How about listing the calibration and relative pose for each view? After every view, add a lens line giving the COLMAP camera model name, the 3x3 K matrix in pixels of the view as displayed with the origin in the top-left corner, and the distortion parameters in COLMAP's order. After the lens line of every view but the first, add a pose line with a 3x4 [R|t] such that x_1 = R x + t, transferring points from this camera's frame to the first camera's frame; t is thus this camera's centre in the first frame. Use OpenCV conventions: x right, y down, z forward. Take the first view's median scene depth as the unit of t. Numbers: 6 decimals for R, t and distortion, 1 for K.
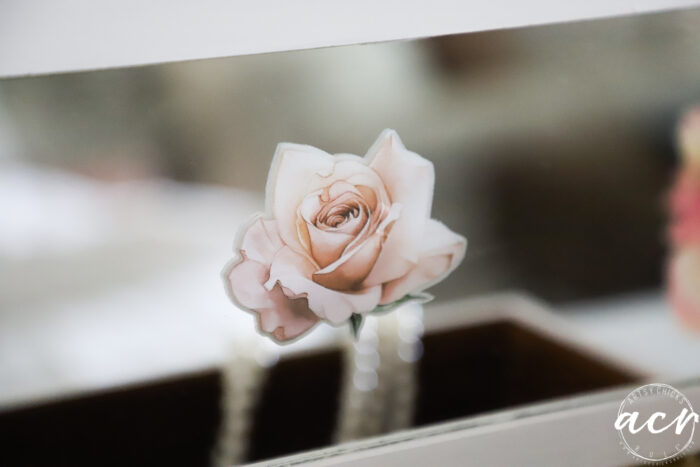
lens RADIAL K [[1991.2, 0, 350.4], [0, 1991.2, 233.9], [0, 0, 1]] dist [0.506434, 0.000000]
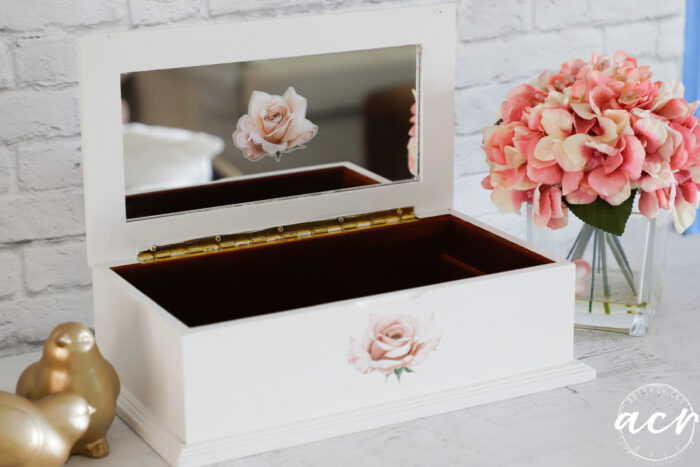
lens RADIAL K [[1677.7, 0, 349.2], [0, 1677.7, 231.1], [0, 0, 1]] dist [0.016567, 0.000000]
pose [[0.998499, 0.015630, 0.052494, -0.020870], [-0.017018, 0.999514, 0.026103, 0.090791], [-0.052061, -0.026957, 0.998280, -1.424538]]
